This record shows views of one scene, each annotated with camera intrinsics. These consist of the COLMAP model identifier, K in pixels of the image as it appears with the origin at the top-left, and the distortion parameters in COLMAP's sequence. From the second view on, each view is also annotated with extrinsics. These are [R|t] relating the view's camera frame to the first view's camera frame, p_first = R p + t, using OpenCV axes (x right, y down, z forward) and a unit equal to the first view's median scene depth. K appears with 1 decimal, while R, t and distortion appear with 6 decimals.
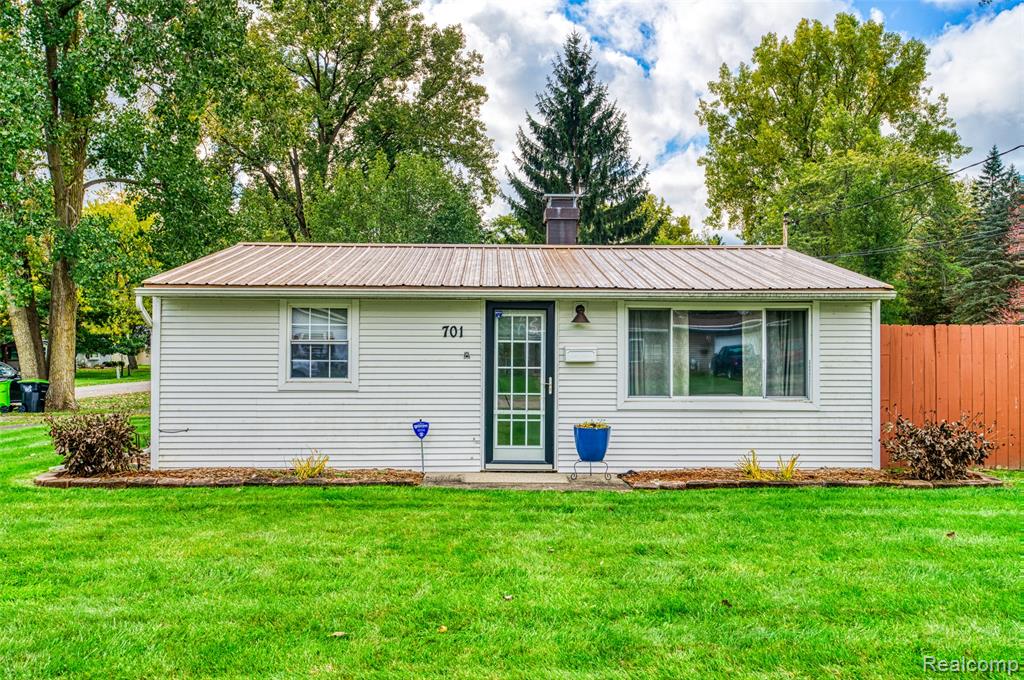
lens RADIAL K [[947.9, 0, 512.0], [0, 947.9, 340.0], [0, 0, 1]] dist [0.013583, 0.139372]
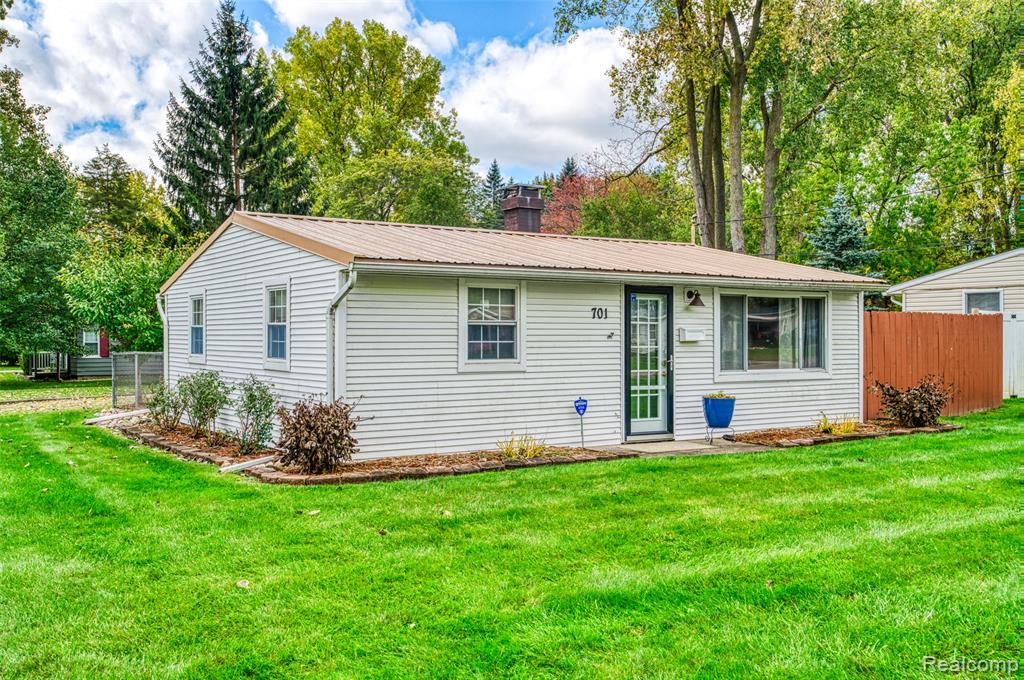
lens RADIAL K [[947.9, 0, 512.0], [0, 947.9, 340.0], [0, 0, 1]] dist [0.013583, 0.139372]
pose [[0.855459, -0.006153, 0.517833, -0.691586], [0.000147, 0.999932, 0.011639, 0.008668], [-0.517870, -0.009881, 0.855402, 0.146503]]
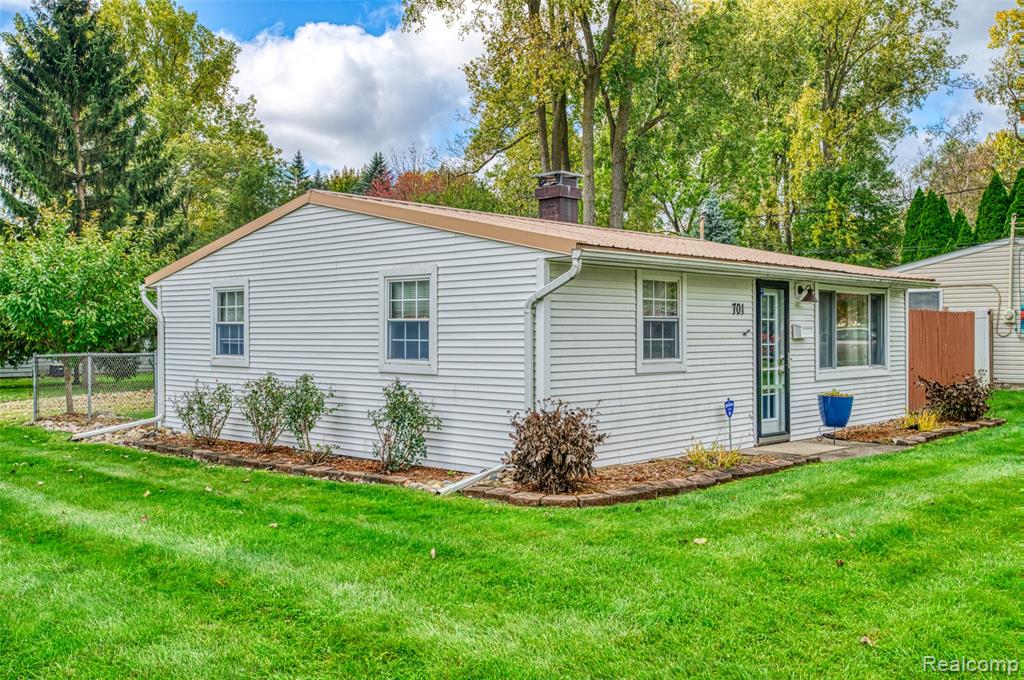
lens RADIAL K [[947.9, 0, 512.0], [0, 947.9, 340.0], [0, 0, 1]] dist [0.013583, 0.139372]
pose [[0.710523, -0.010452, 0.703597, -0.934297], [0.001081, 0.999905, 0.013762, 0.009797], [-0.703673, -0.009018, 0.710466, 0.455633]]
